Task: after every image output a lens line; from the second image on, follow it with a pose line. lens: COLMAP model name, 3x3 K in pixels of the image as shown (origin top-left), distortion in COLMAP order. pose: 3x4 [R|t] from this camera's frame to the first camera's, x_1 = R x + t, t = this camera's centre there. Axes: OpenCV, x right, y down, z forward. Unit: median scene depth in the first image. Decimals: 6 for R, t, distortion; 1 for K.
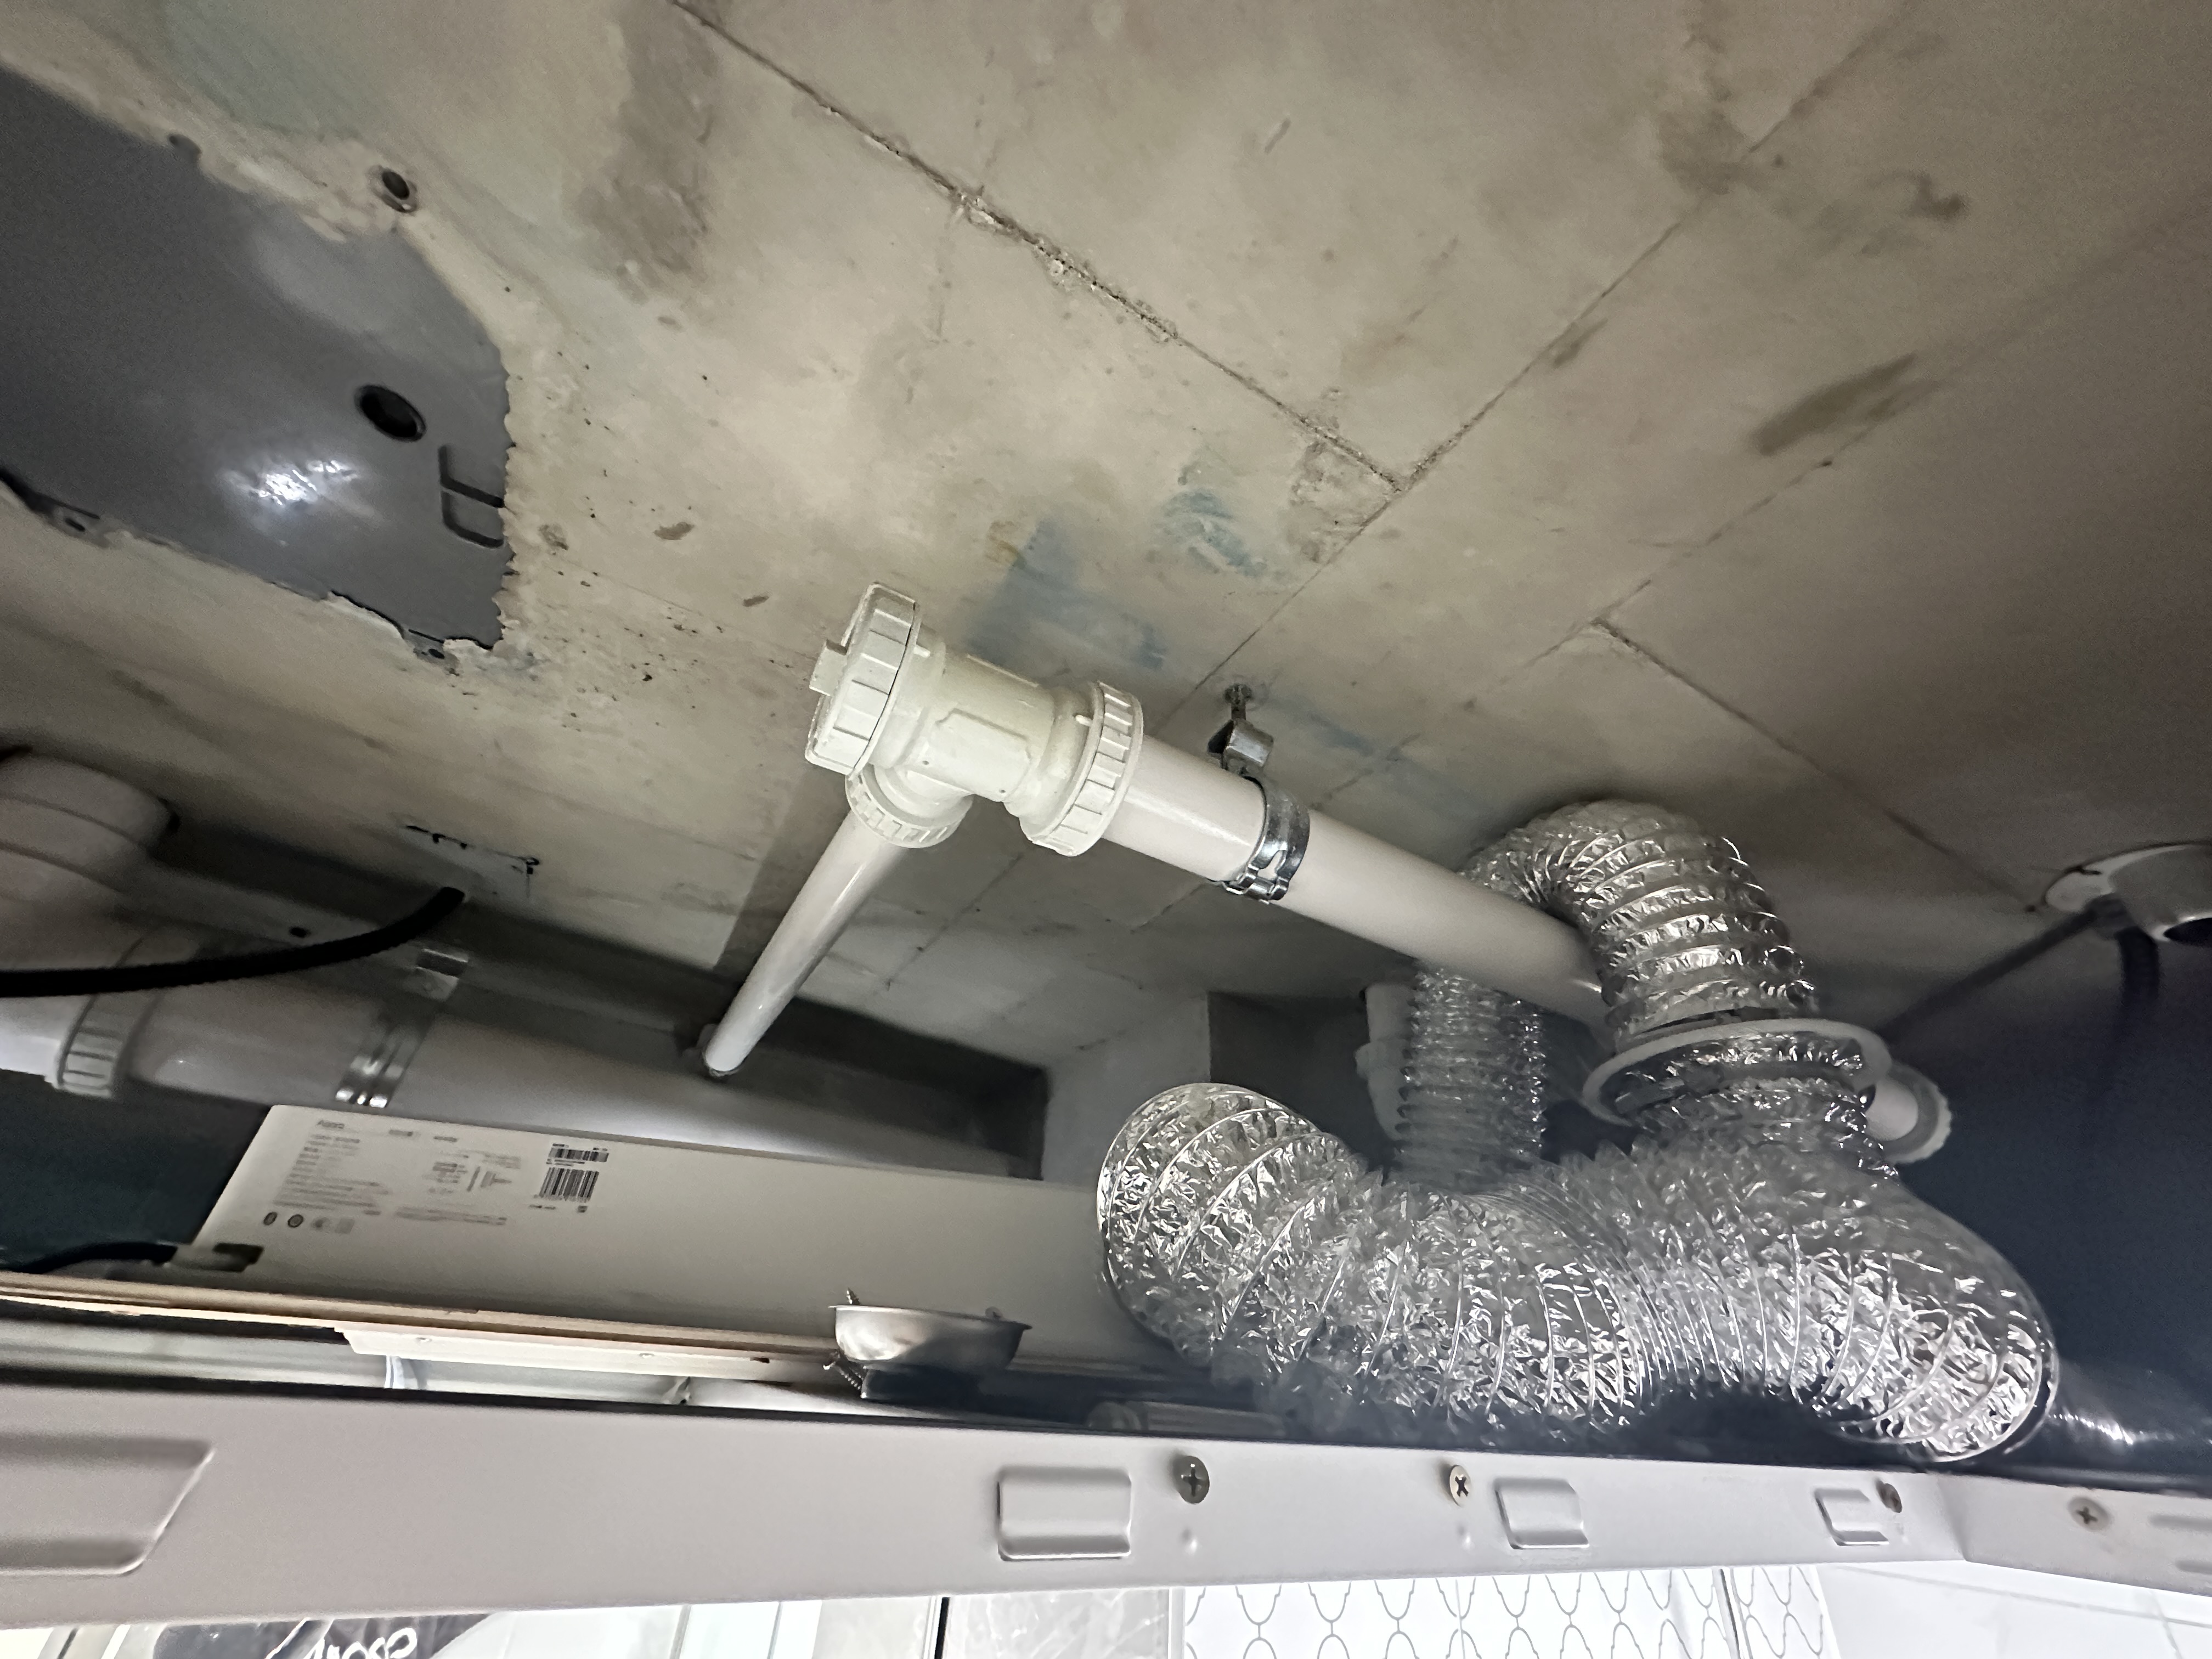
lens RADIAL K [[885.1, 0, 1108.0], [0, 885.1, 832.1], [0, 0, 1]] dist [-0.002608, 0.000894]
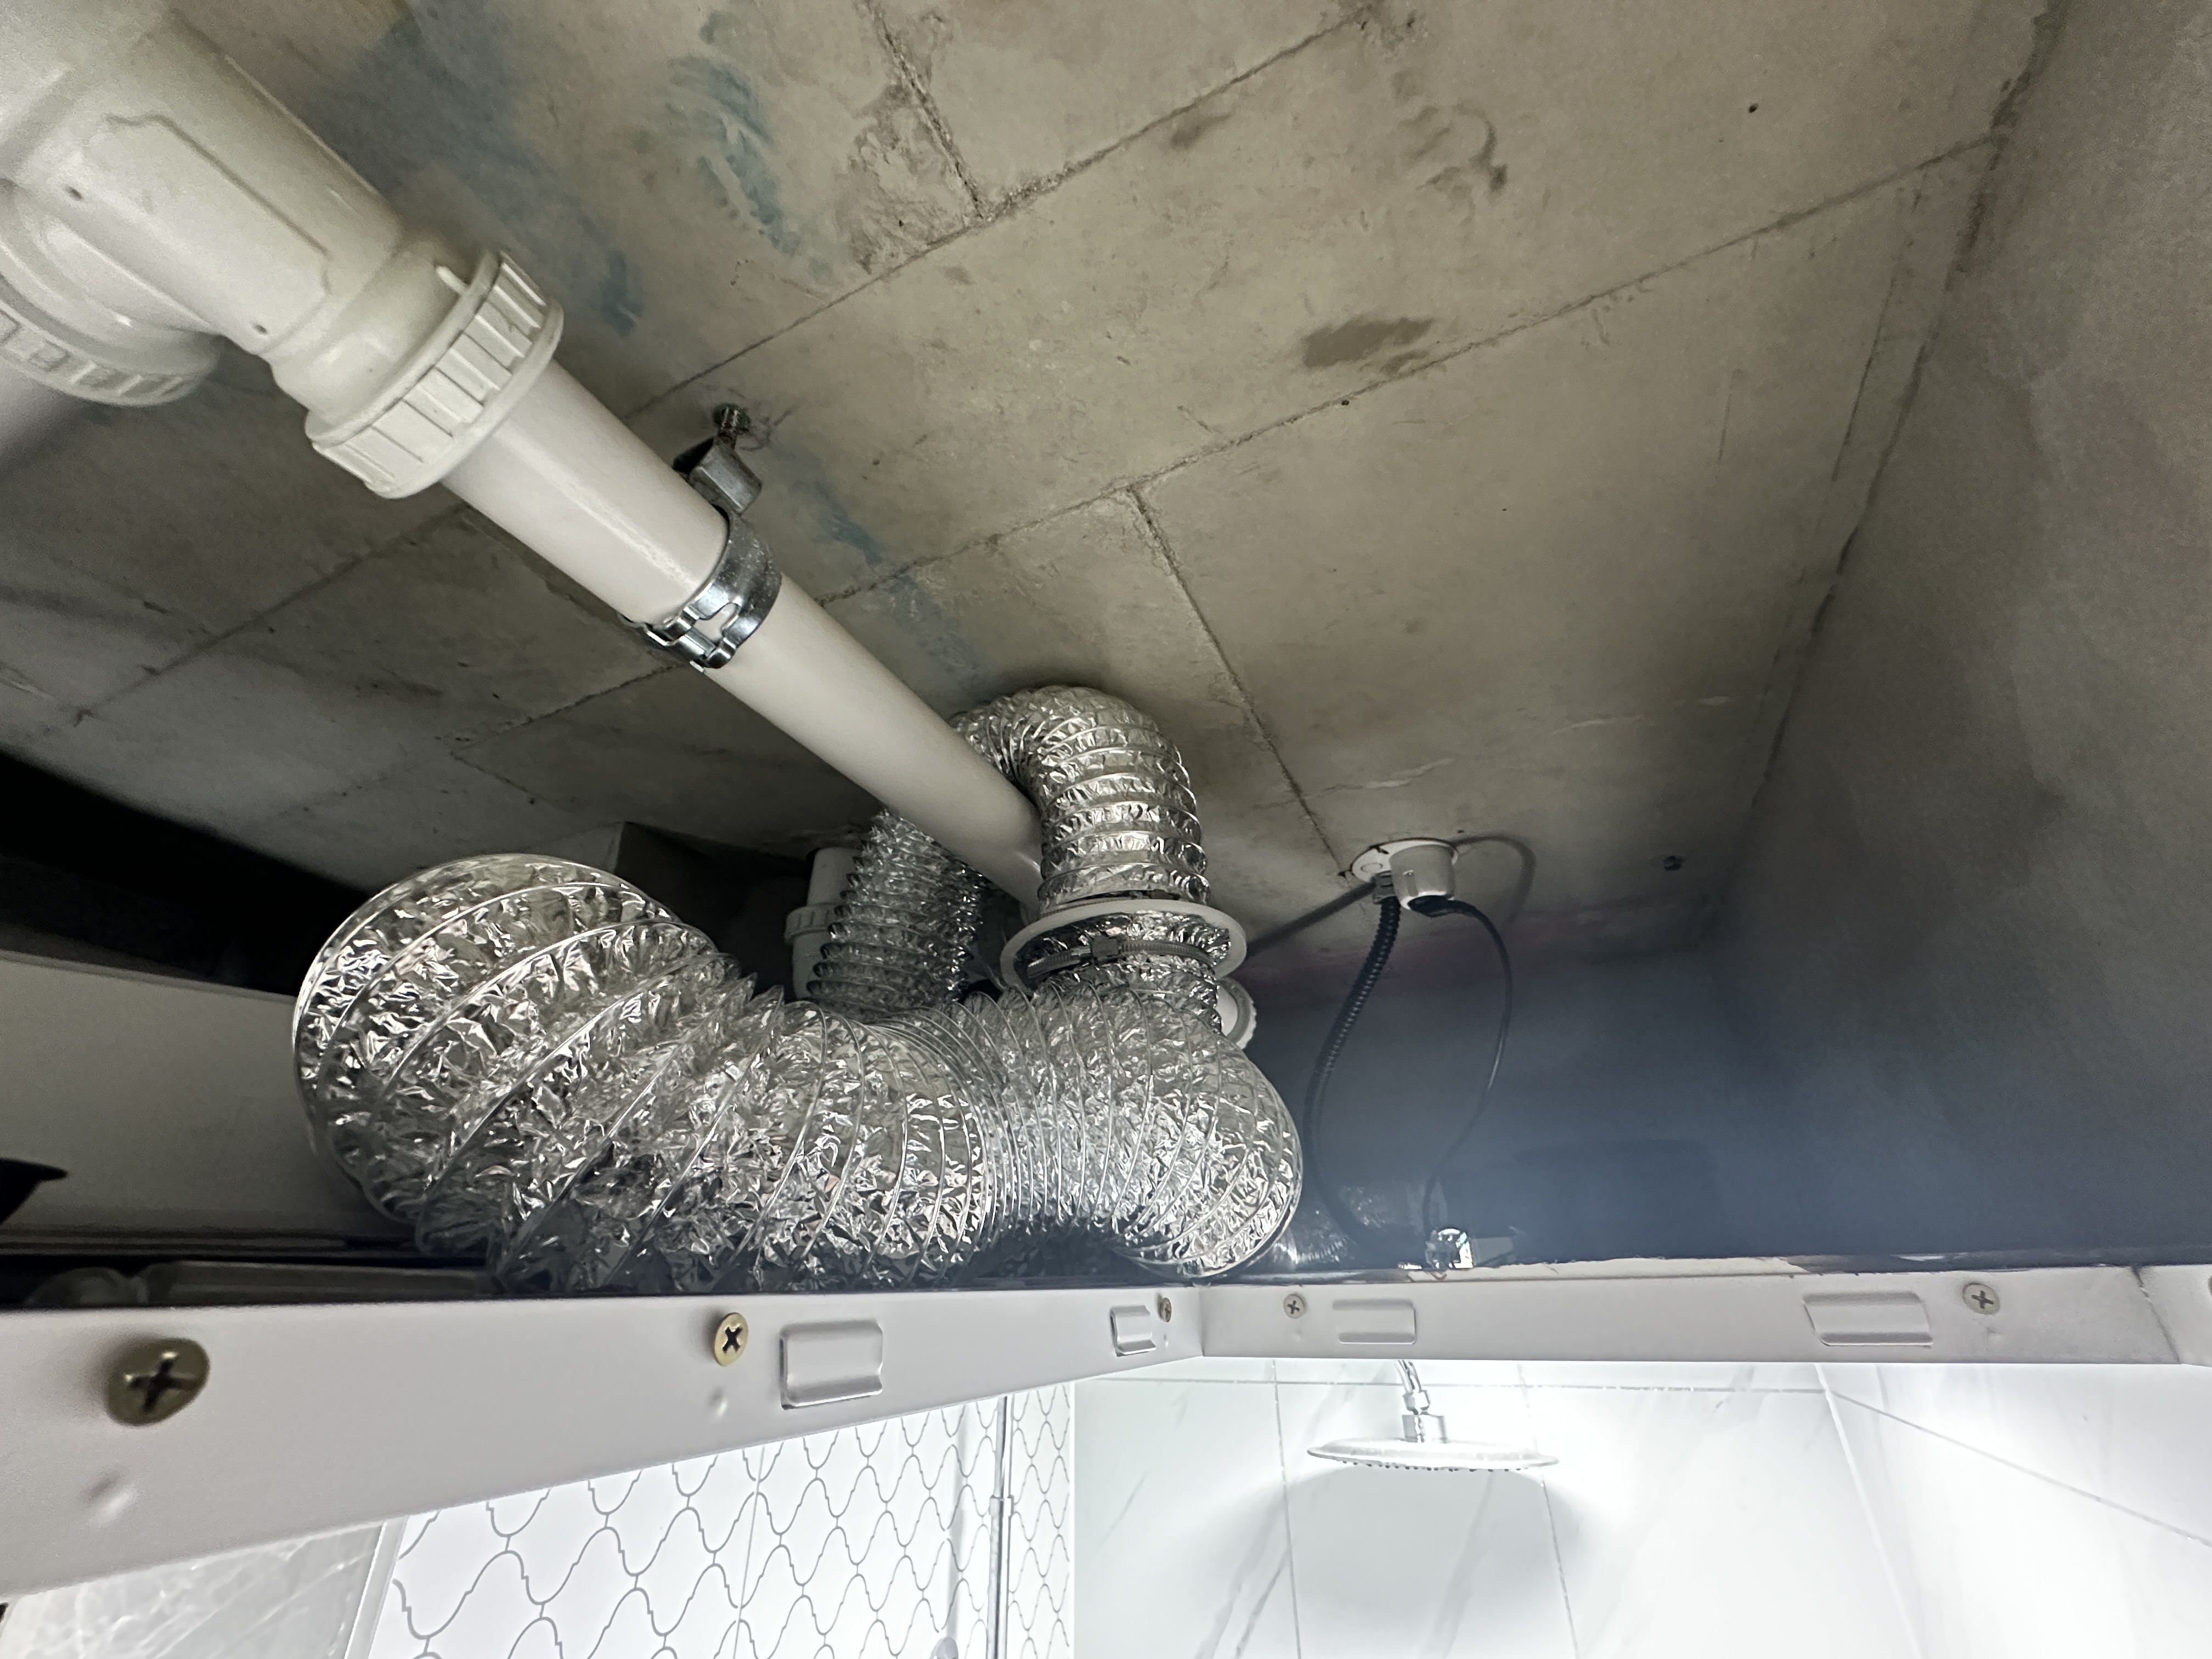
lens RADIAL K [[885.1, 0, 1108.0], [0, 885.1, 832.1], [0, 0, 1]] dist [-0.002608, 0.000894]
pose [[0.822507, 0.193557, 0.534807, 0.123694], [-0.245568, 0.969004, 0.026970, 0.159556], [-0.513010, -0.153514, 0.844544, 0.192730]]
